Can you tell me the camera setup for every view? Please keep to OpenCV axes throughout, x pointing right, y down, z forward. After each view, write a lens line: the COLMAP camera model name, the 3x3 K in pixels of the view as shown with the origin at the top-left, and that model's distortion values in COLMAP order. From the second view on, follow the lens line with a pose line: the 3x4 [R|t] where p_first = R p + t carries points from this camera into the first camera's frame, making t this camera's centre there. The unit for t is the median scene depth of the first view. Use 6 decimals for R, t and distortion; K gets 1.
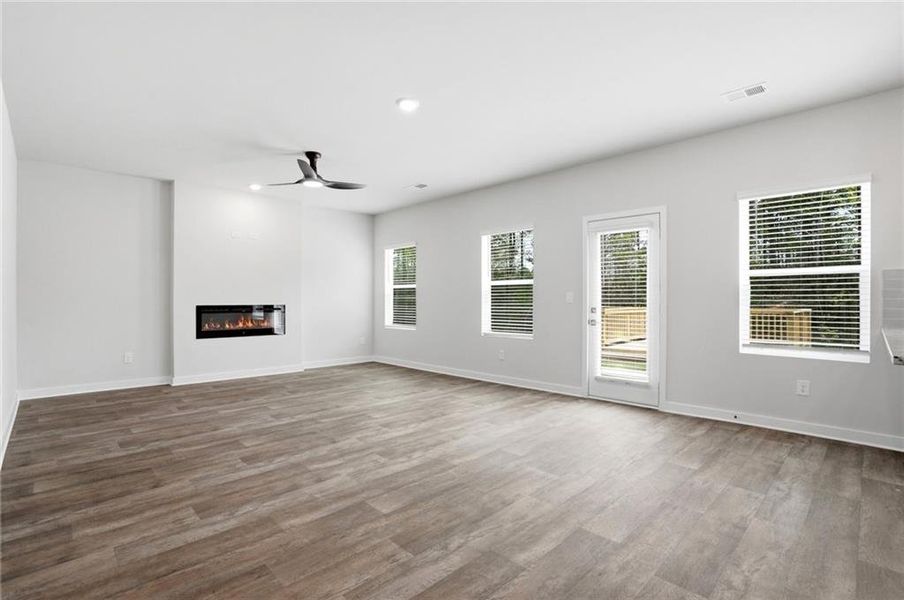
lens RADIAL K [[417.3, 0, 452.0], [0, 417.3, 300.0], [0, 0, 1]] dist [-0.043477, 0.000839]
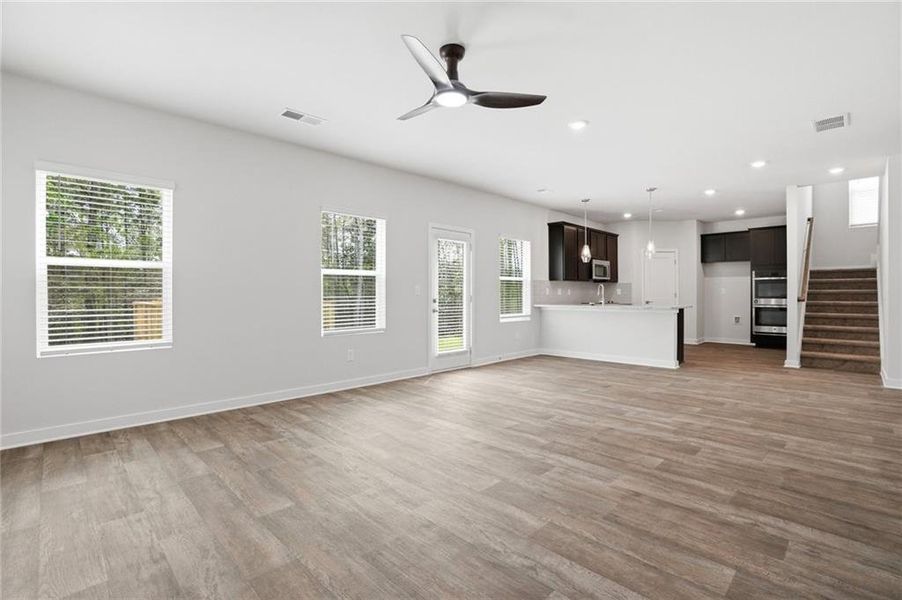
lens RADIAL K [[434.0, 0, 451.0], [0, 434.0, 300.0], [0, 0, 1]] dist [-0.017000, -0.001264]
pose [[-0.024980, -0.011130, 0.999626, -1.585033], [-0.005687, 0.999923, 0.010991, 0.013684], [-0.999672, -0.005410, -0.025041, 1.675682]]
